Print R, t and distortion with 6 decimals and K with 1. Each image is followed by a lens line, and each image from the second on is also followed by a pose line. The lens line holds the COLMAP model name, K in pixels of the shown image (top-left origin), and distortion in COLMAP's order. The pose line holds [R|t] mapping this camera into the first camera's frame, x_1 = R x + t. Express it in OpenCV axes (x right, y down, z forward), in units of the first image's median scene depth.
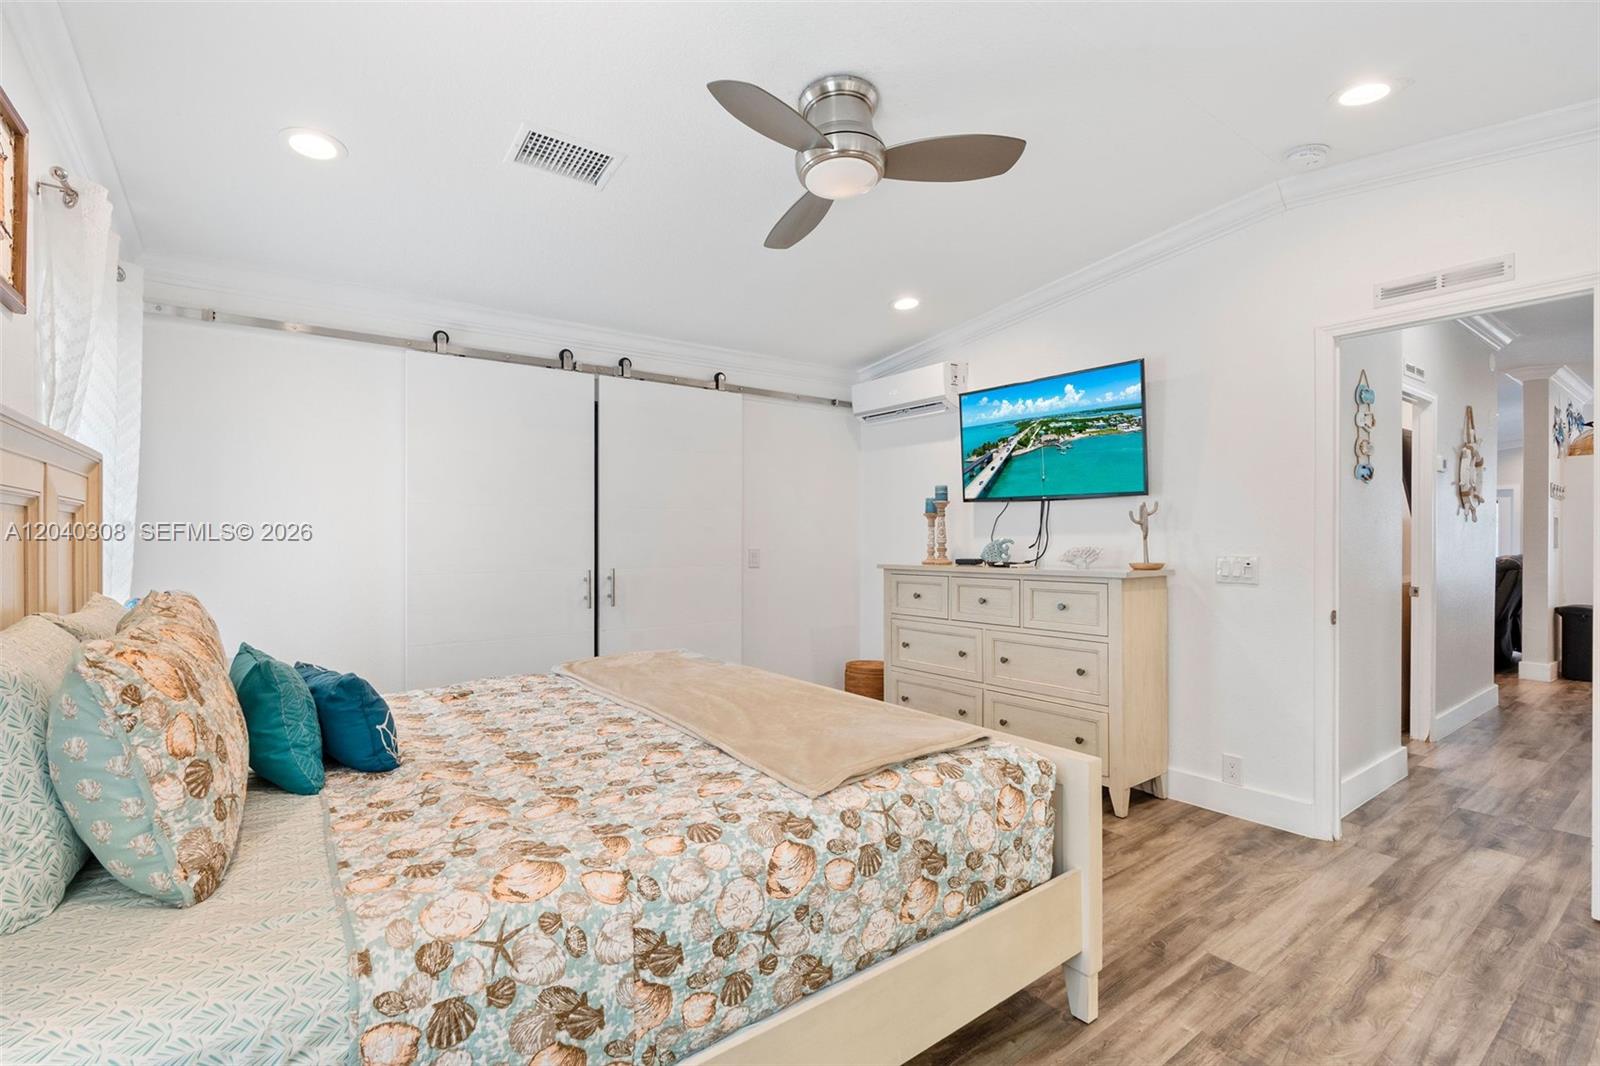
lens RADIAL K [[728.6, 0, 802.9], [0, 728.6, 525.6], [0, 0, 1]] dist [-0.005332, 0.002694]
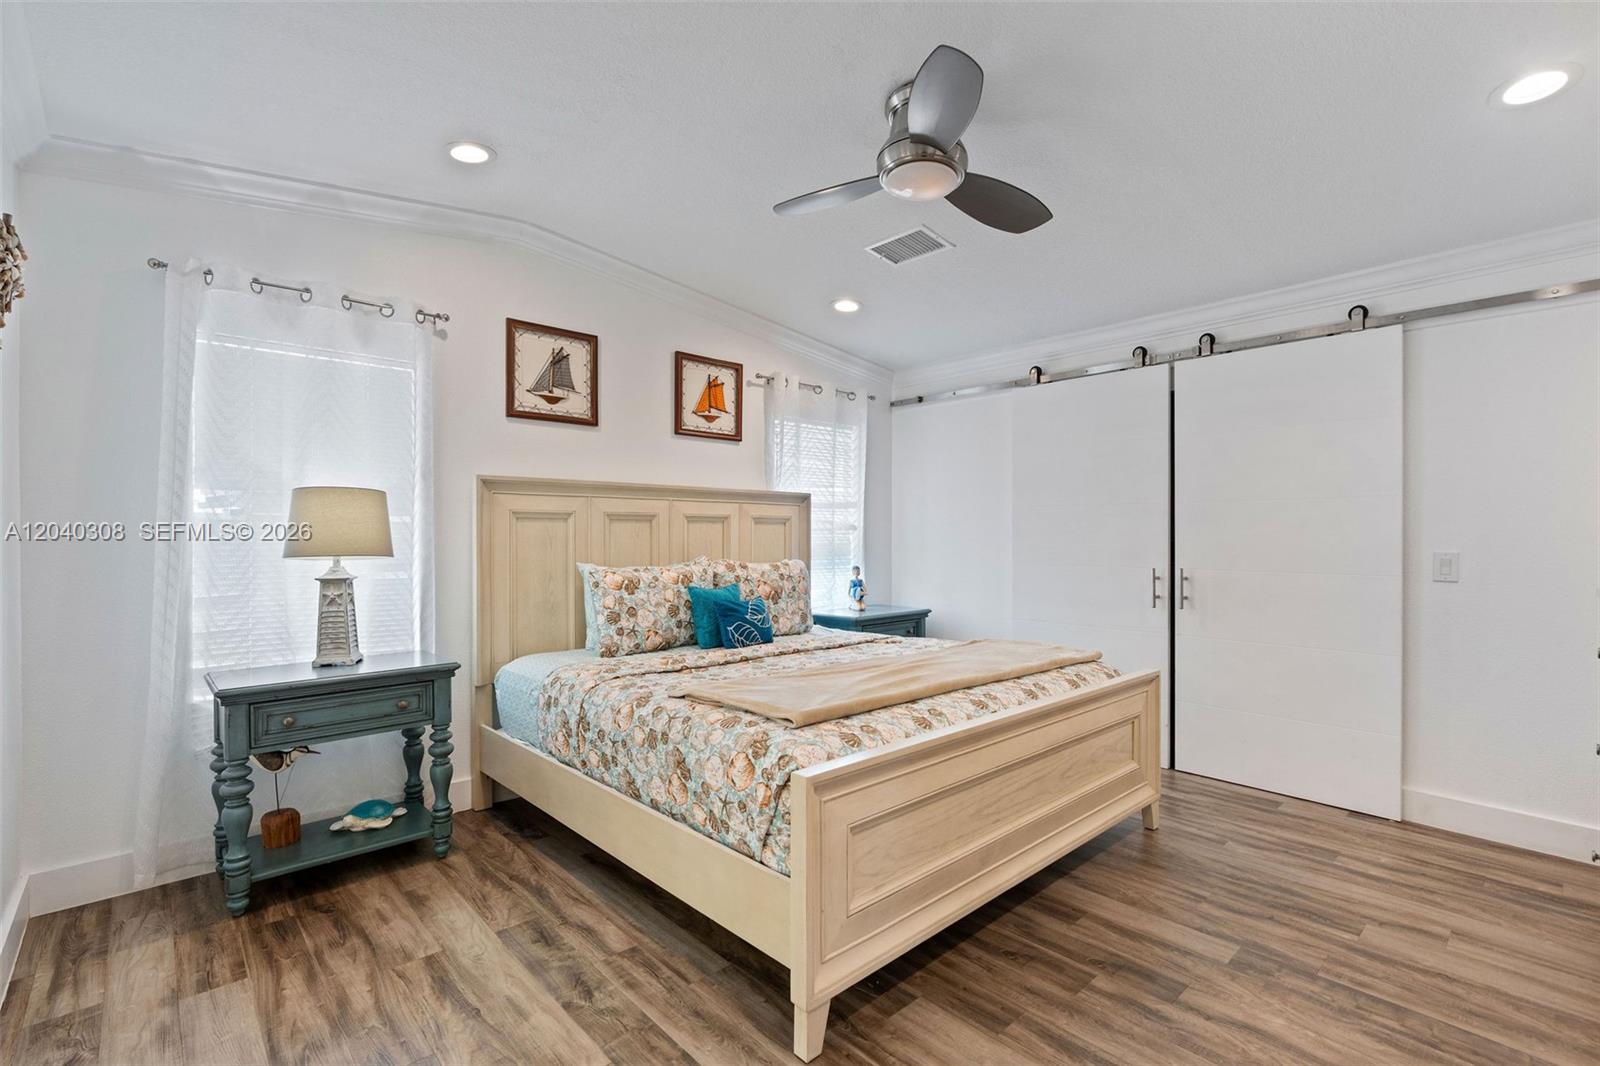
lens RADIAL K [[728.6, 0, 802.2], [0, 728.6, 541.6], [0, 0, 1]] dist [-0.005332, 0.002694]
pose [[0.106343, 0.008873, -0.994290, 1.544802], [0.009646, 0.999904, 0.009955, 0.026258], [0.994283, -0.010649, 0.106247, 1.077978]]
